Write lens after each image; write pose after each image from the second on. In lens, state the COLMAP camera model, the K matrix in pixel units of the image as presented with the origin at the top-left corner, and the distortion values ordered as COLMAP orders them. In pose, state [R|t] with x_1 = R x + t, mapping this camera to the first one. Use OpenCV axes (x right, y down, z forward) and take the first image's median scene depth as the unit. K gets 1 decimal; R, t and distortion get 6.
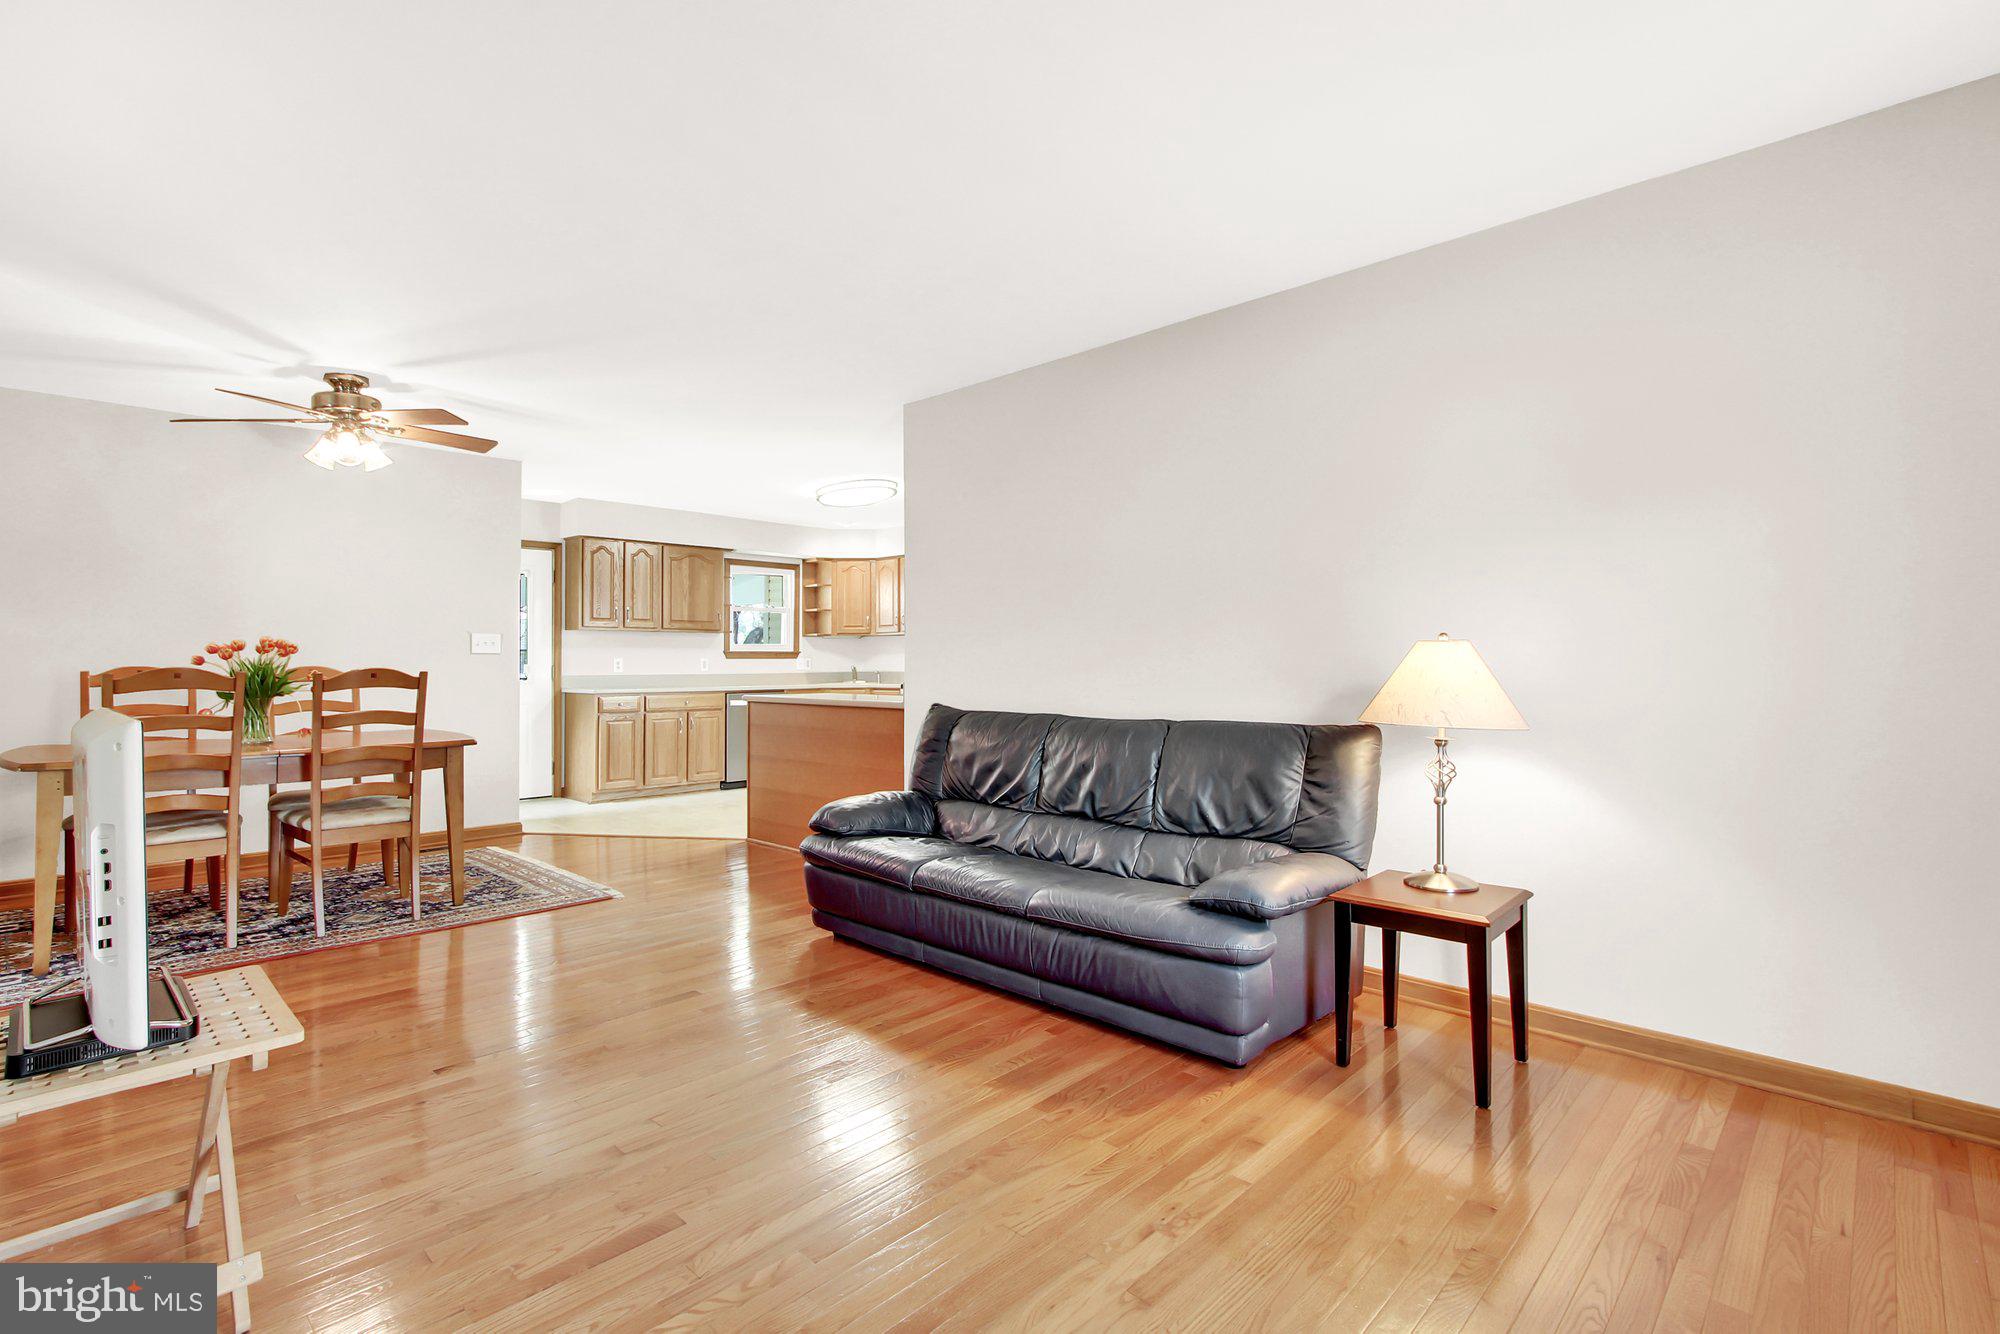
lens RADIAL K [[921.8, 0, 952.6], [0, 921.8, 660.8], [0, 0, 1]] dist [0.002045, 0.000237]
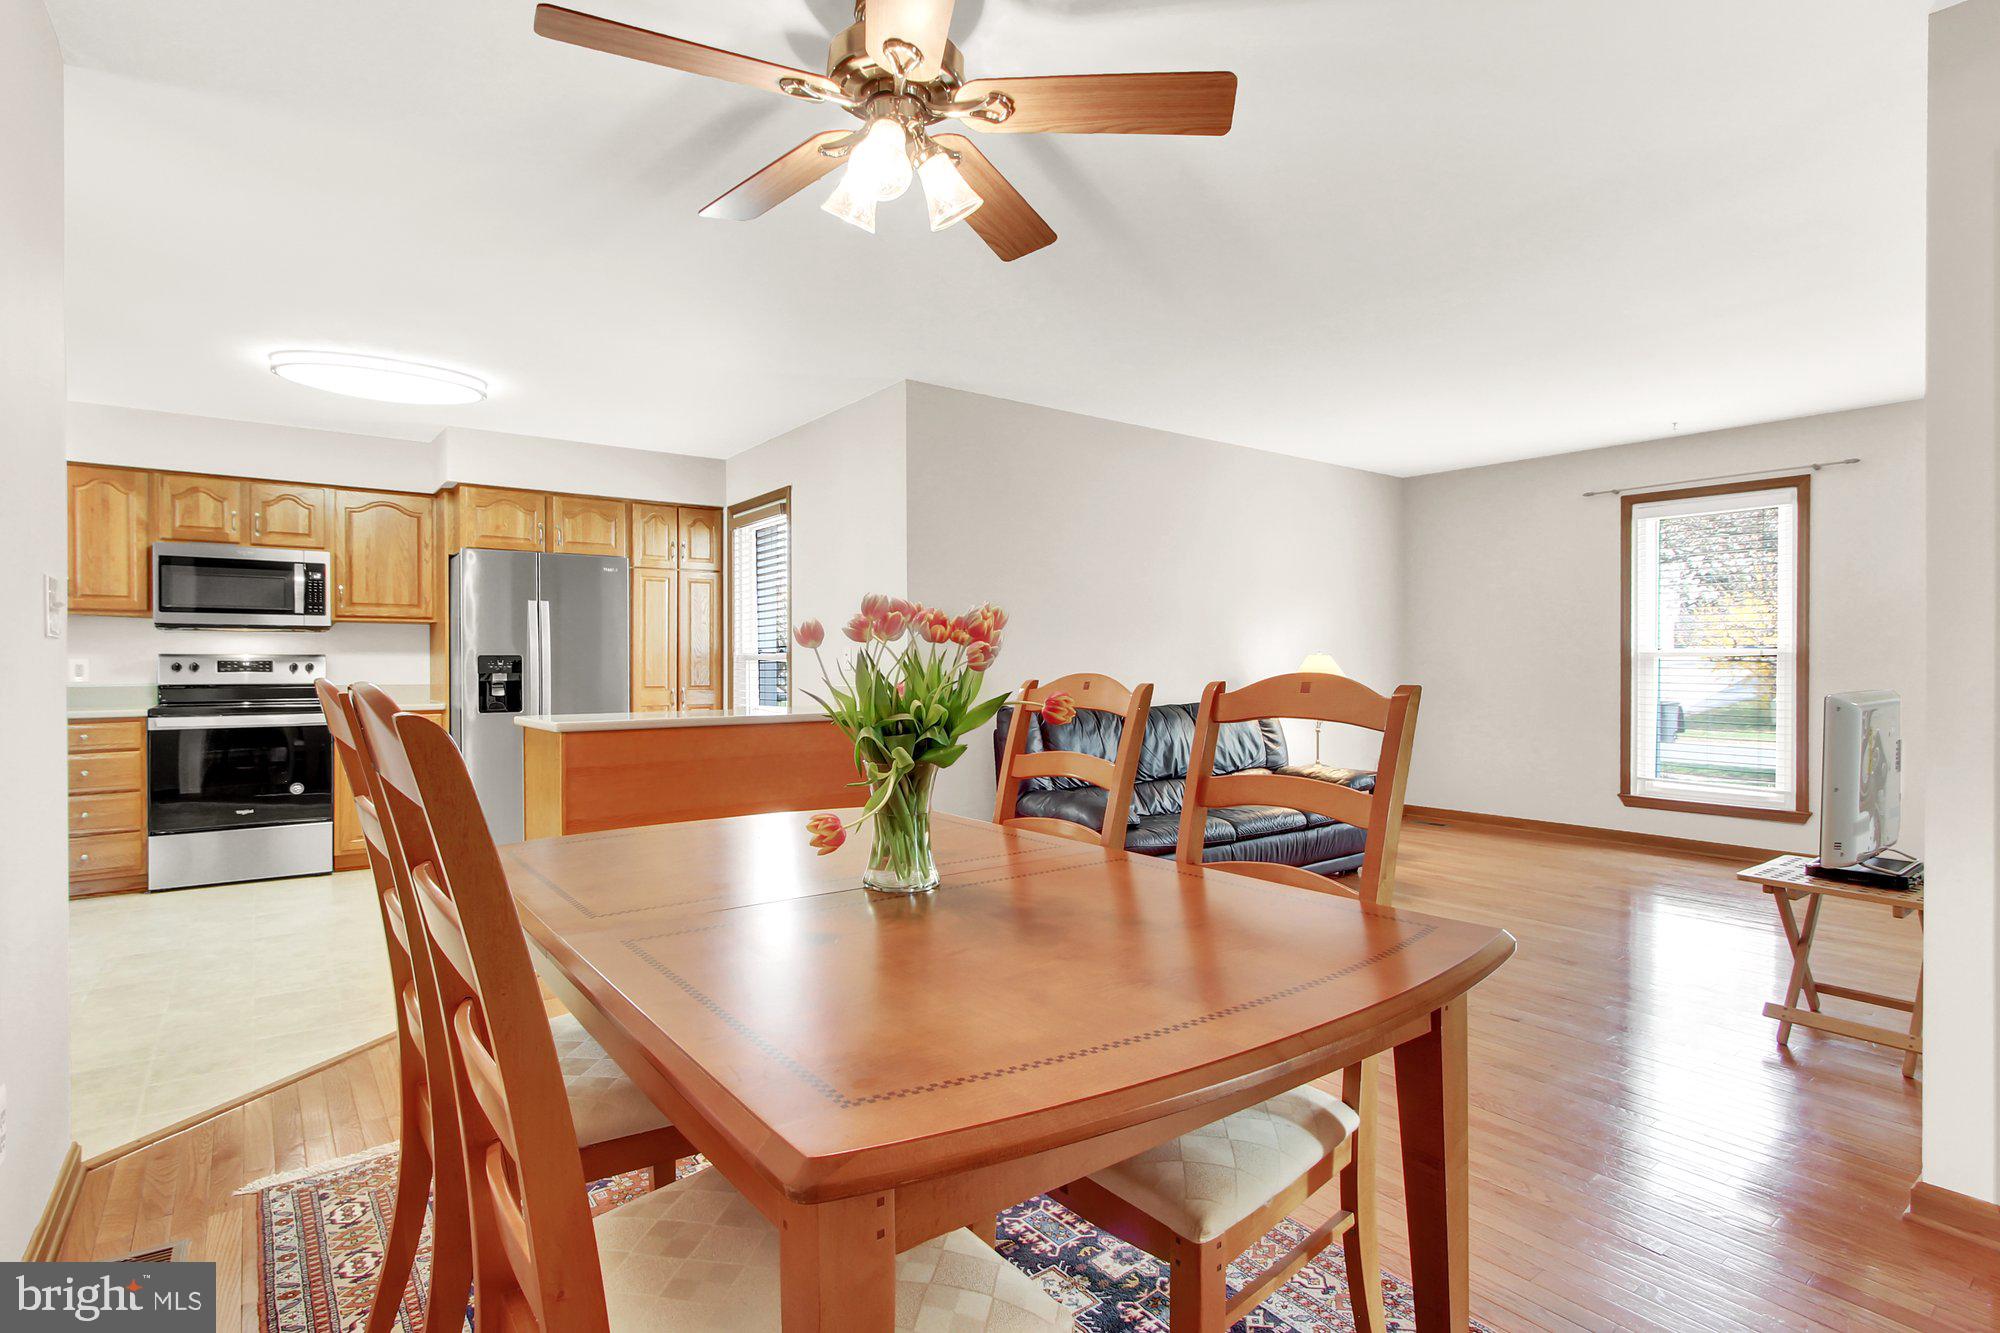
lens RADIAL K [[977.4, 0, 976.4], [0, 977.4, 666.2], [0, 0, 1]] dist [-0.000341, -0.000184]
pose [[0.146047, -0.000873, 0.989277, -0.746169], [0.001567, 0.999999, 0.000651, 0.000875], [-0.989276, 0.001455, 0.146048, 0.612586]]
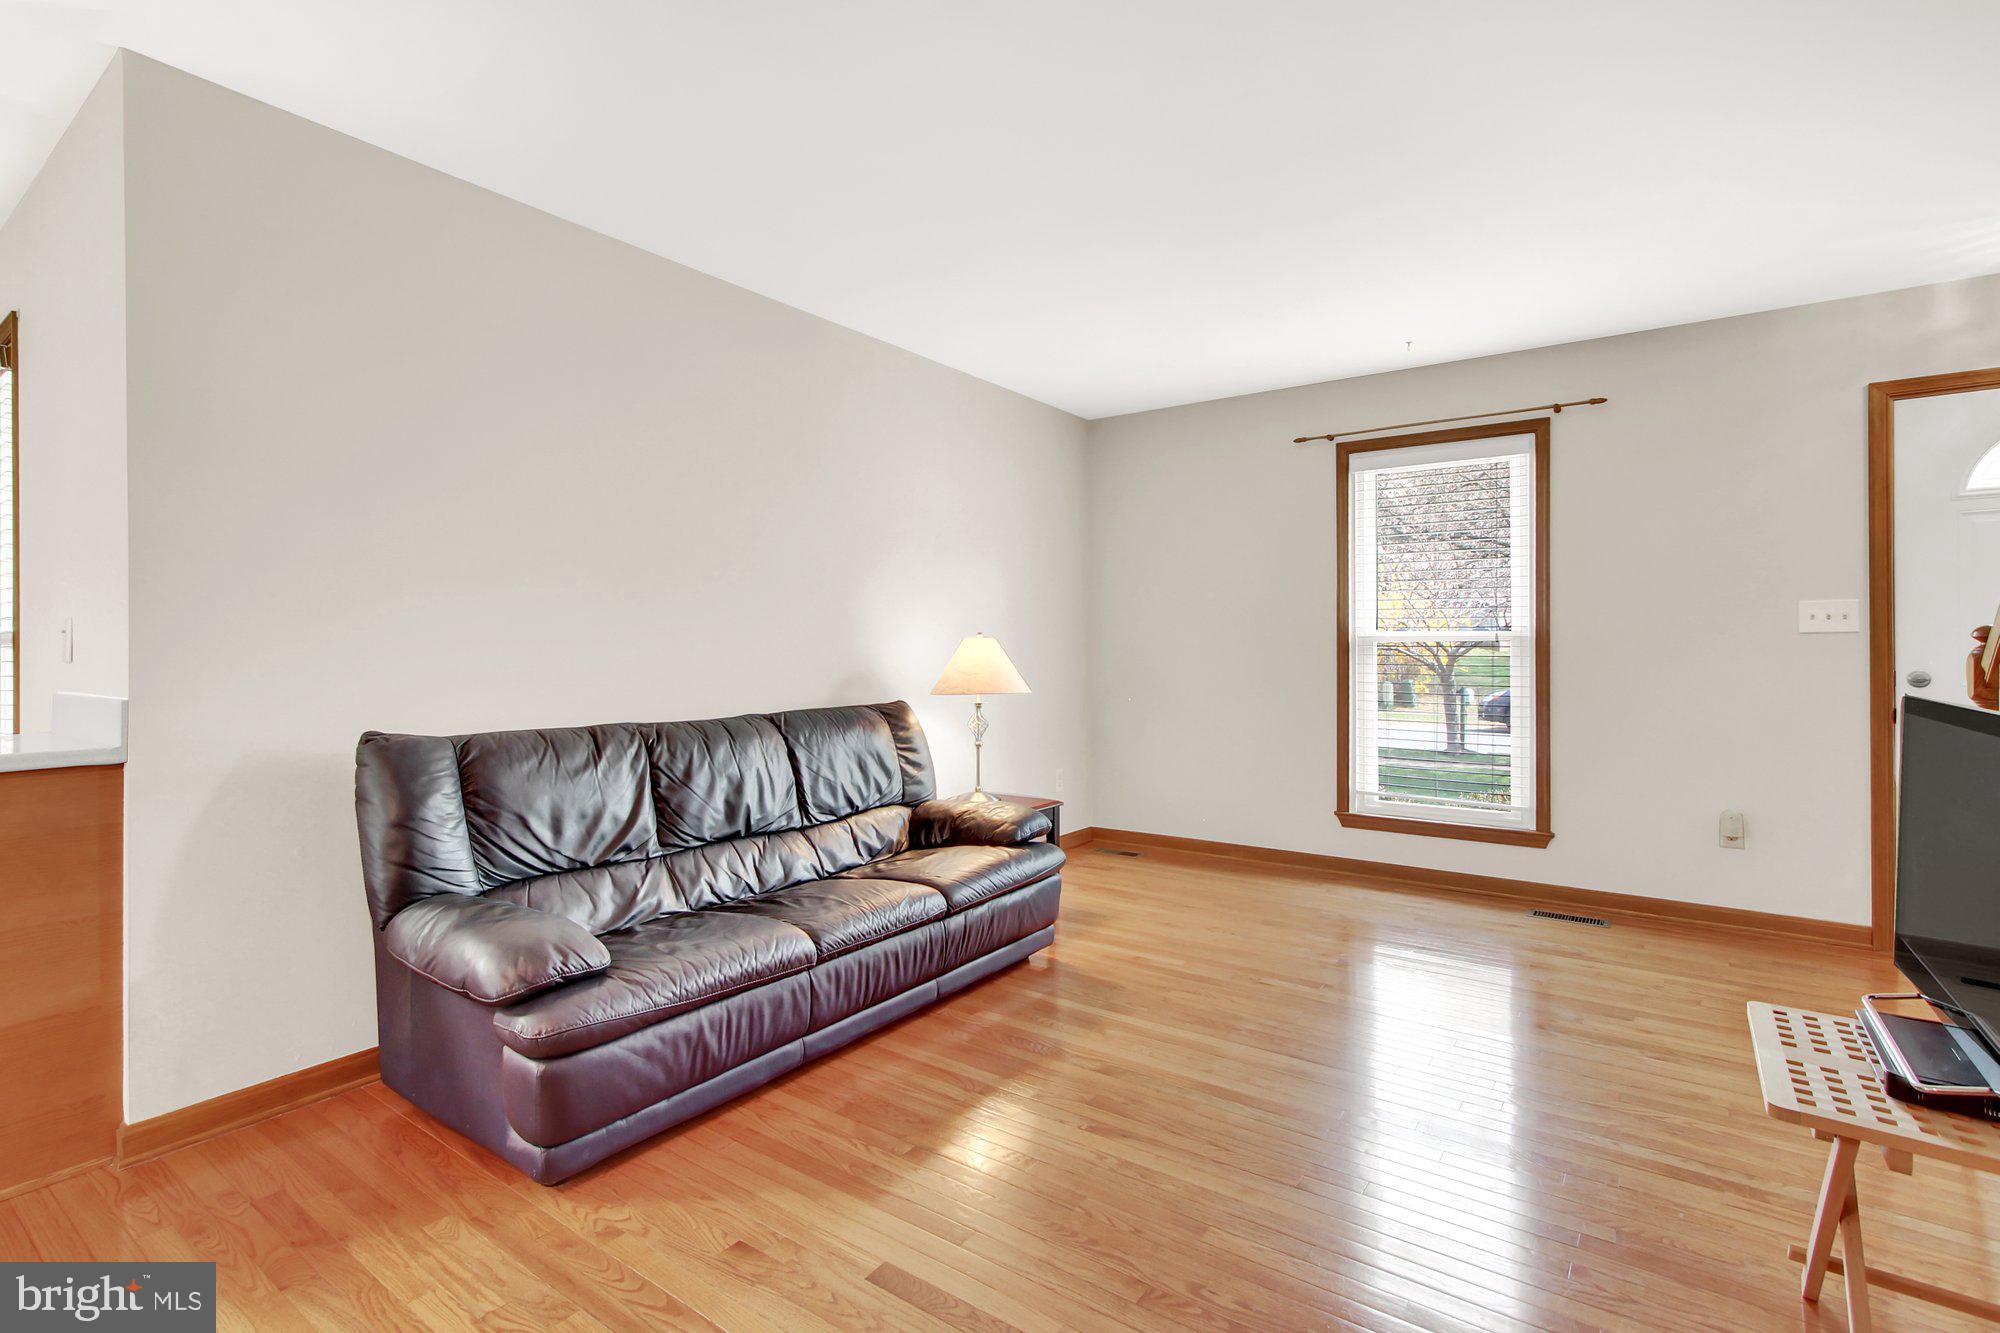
lens RADIAL K [[948.4, 0, 992.5], [0, 948.4, 660.4], [0, 0, 1]] dist [-0.001847, -0.000350]
pose [[-0.164946, -0.005562, 0.986287, -0.426987], [0.002388, 0.999979, 0.006039, 0.002935], [-0.986300, 0.003351, -0.164929, 0.527927]]
